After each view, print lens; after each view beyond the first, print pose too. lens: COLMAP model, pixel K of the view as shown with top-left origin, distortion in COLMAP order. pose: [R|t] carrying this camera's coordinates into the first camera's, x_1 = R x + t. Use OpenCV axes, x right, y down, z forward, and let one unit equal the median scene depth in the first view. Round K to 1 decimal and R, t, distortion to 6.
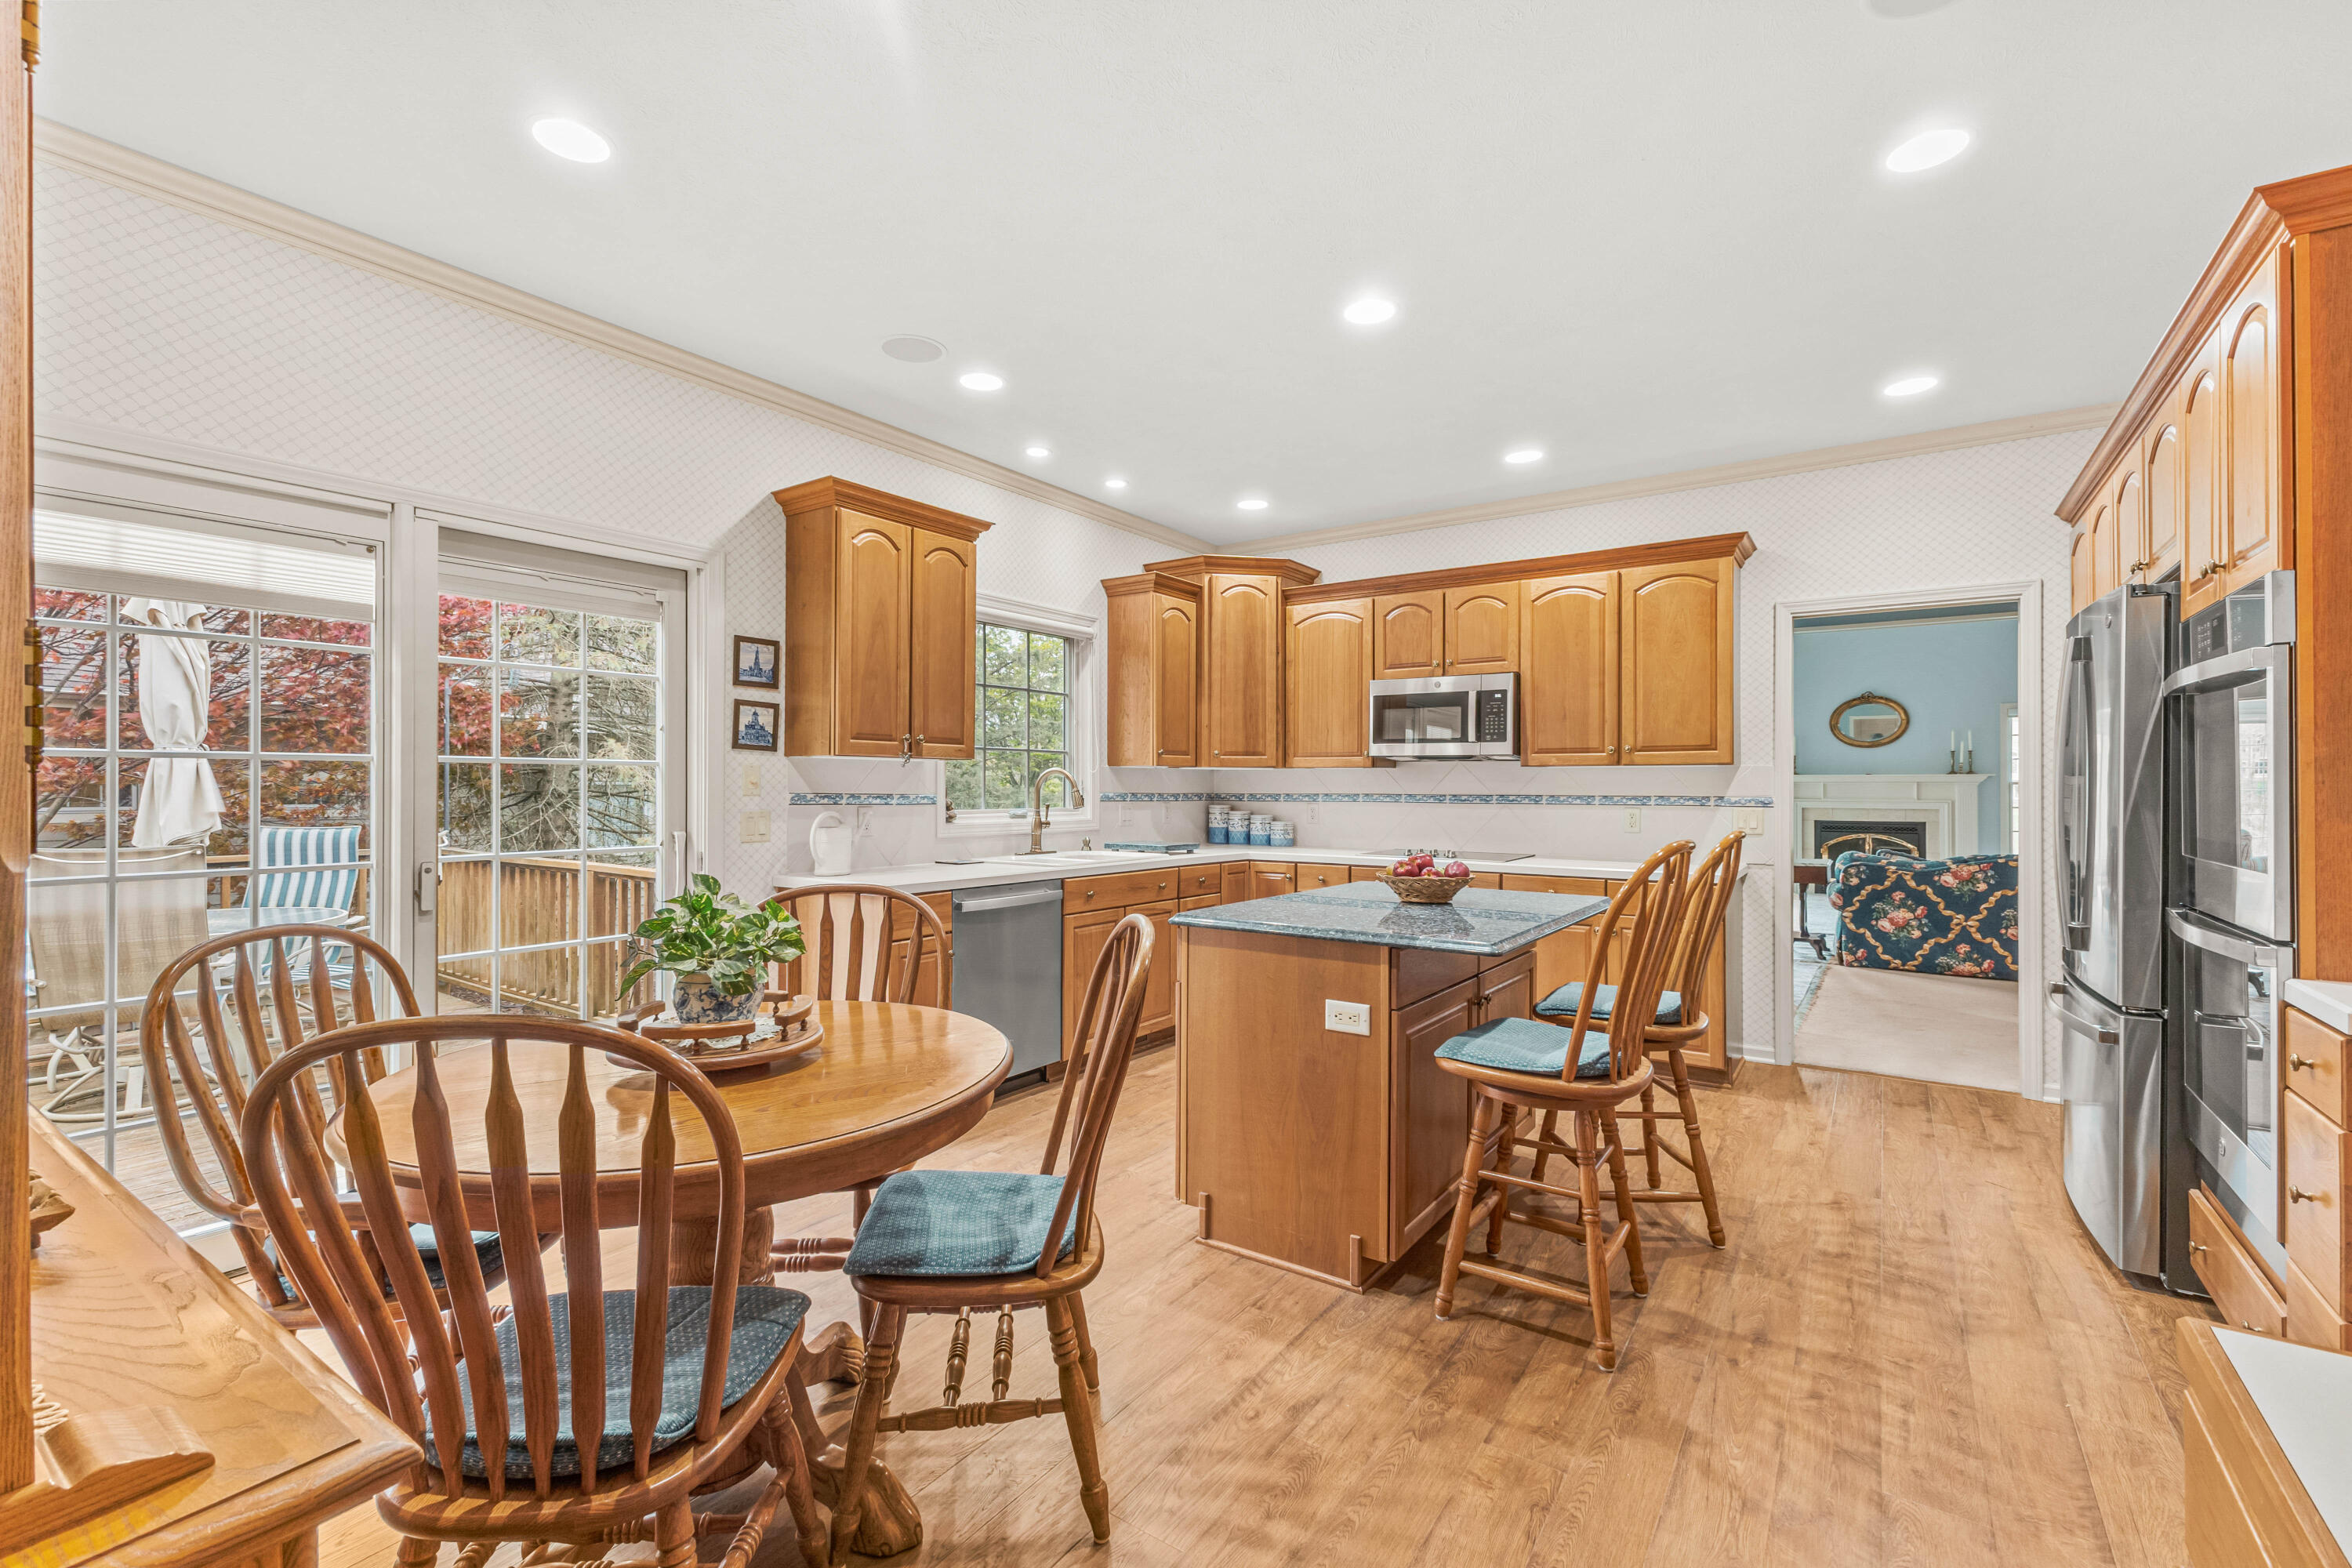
lens RADIAL K [[1022.8, 0, 1186.6], [0, 1022.8, 780.6], [0, 0, 1]] dist [0.009399, -0.000850]
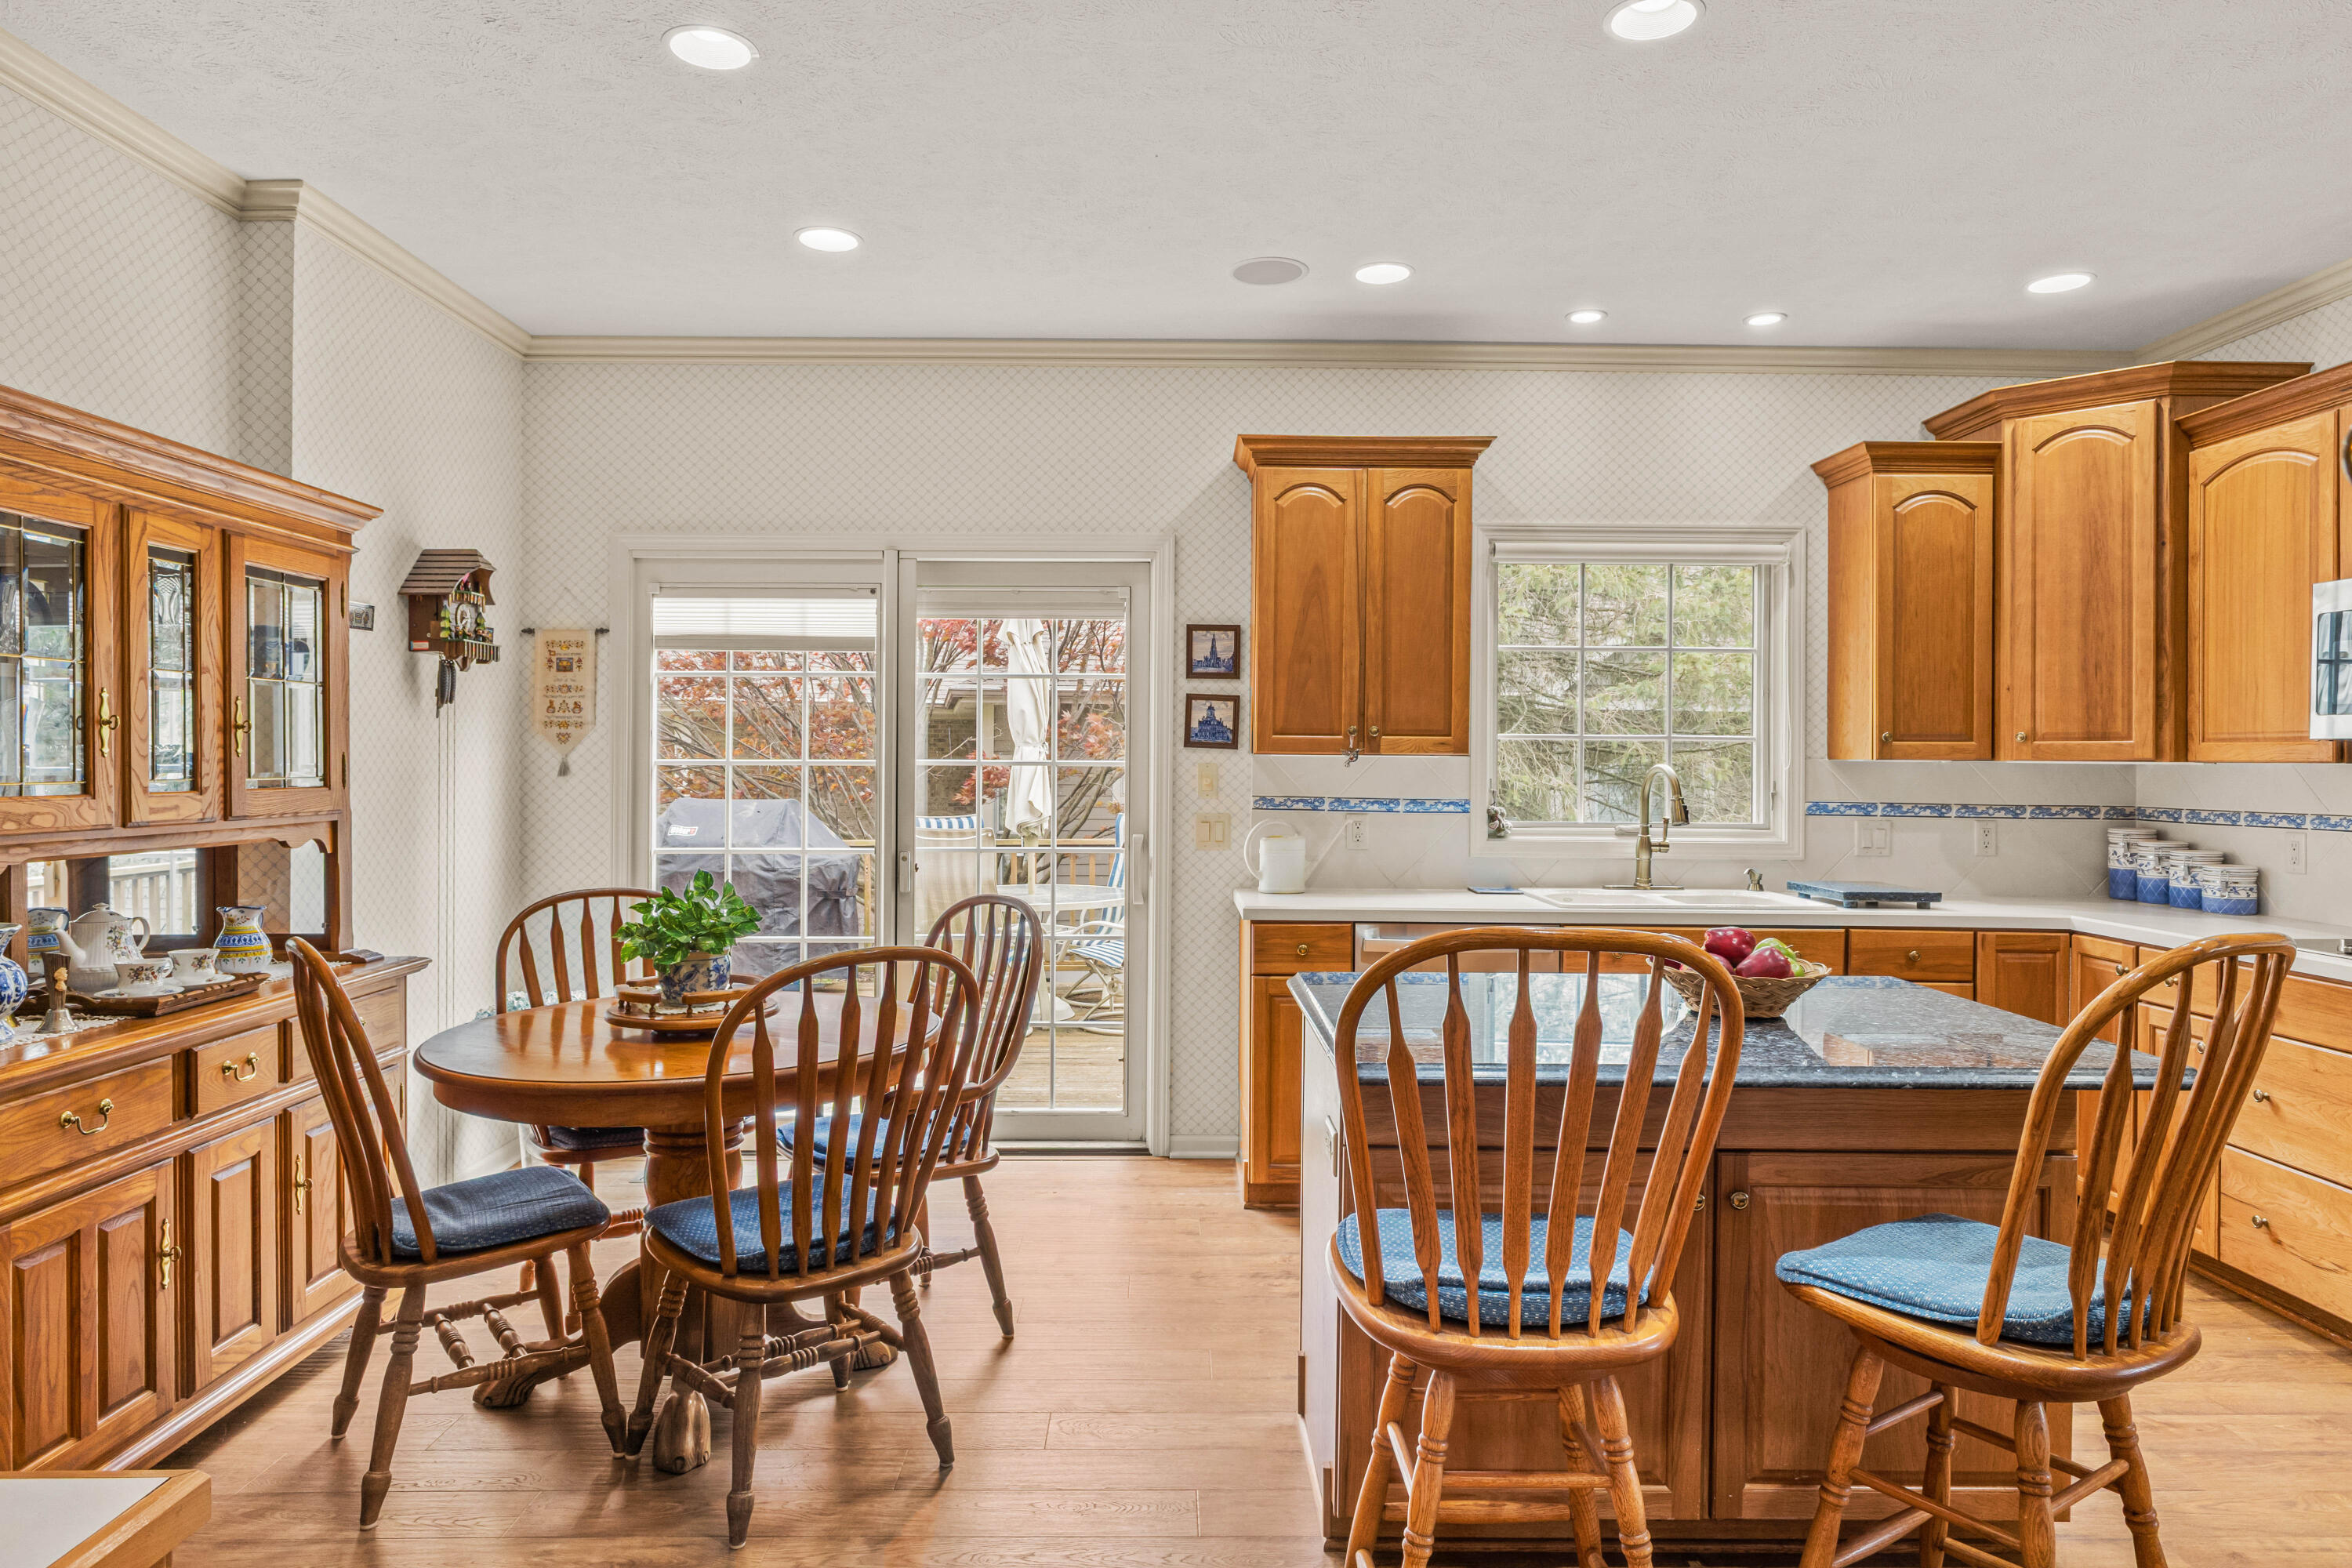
lens RADIAL K [[1420.0, 0, 1171.7], [0, 1420.0, 767.1], [0, 0, 1]] dist [-0.006077, 0.001326]
pose [[0.568838, 0.004115, -0.822439, 0.461475], [-0.002191, 0.999992, 0.003488, -0.013274], [0.822446, -0.000182, 0.568843, 0.195240]]
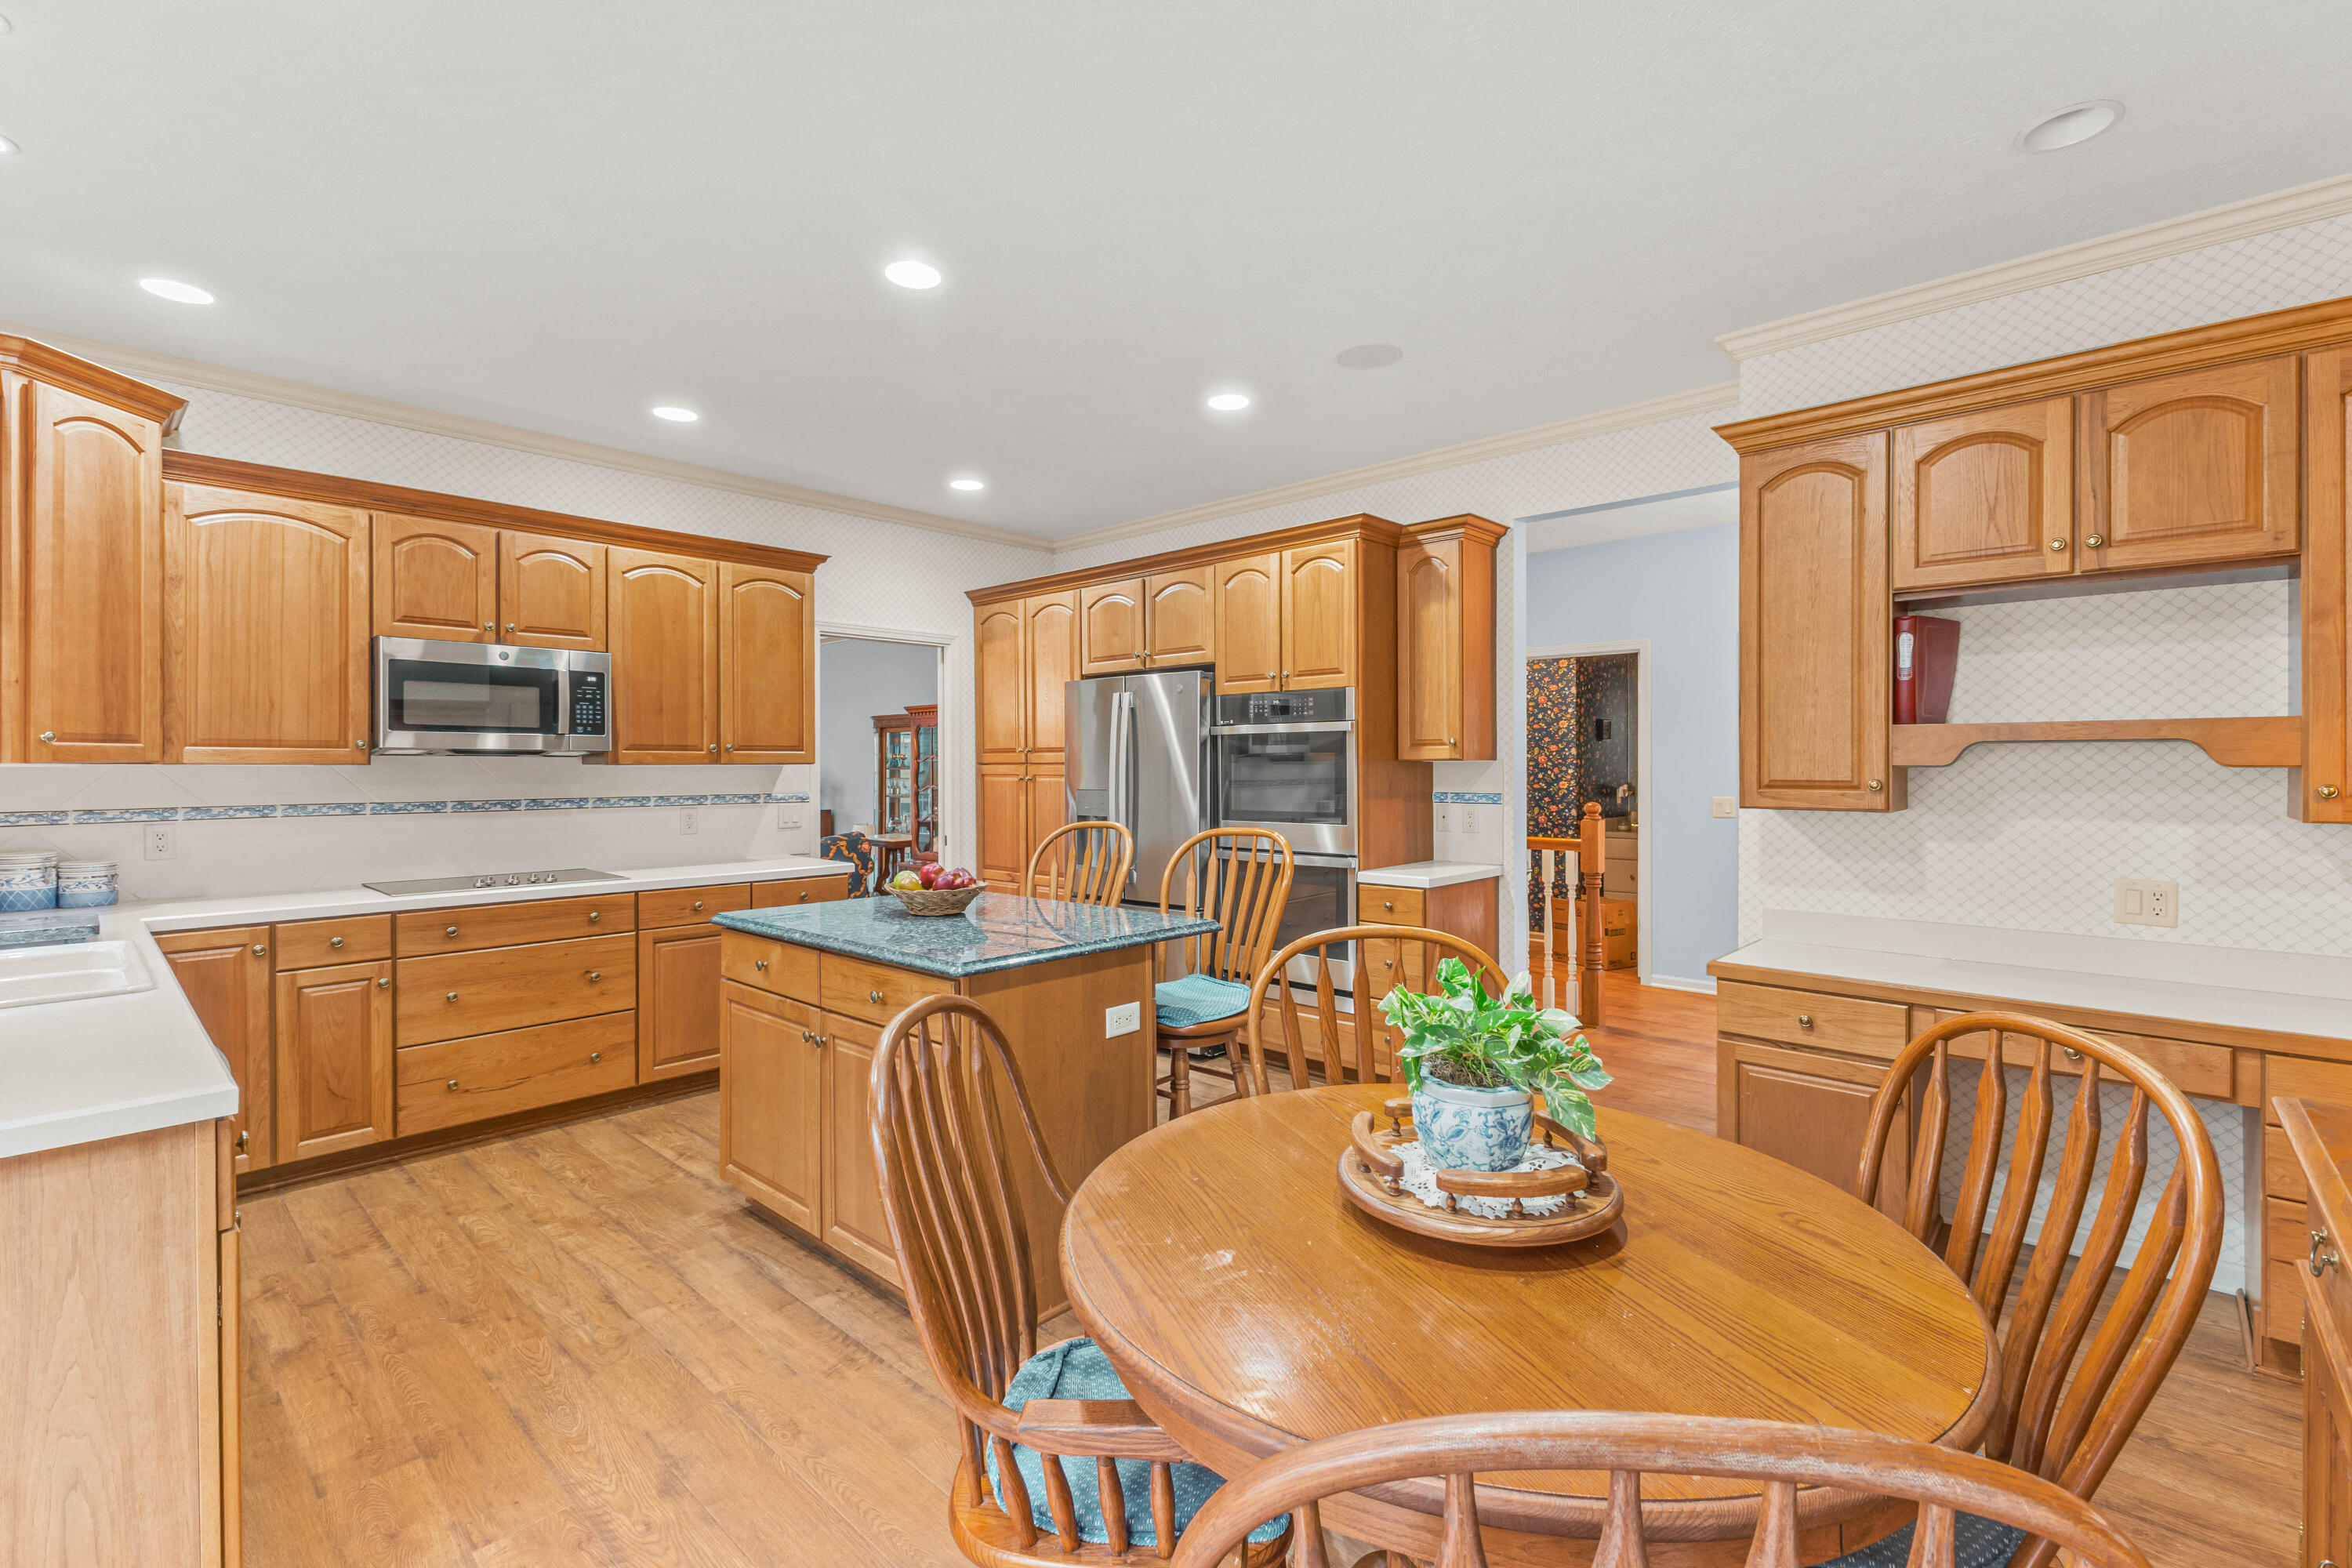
lens RADIAL K [[1022.8, 0, 1178.2], [0, 1022.8, 768.6], [0, 0, 1]] dist [0.009399, -0.000850]
pose [[0.145748, -0.003886, 0.989314, -0.453476], [0.000247, 0.999992, 0.003892, -0.014278], [-0.989322, -0.000323, 0.145748, 0.419521]]
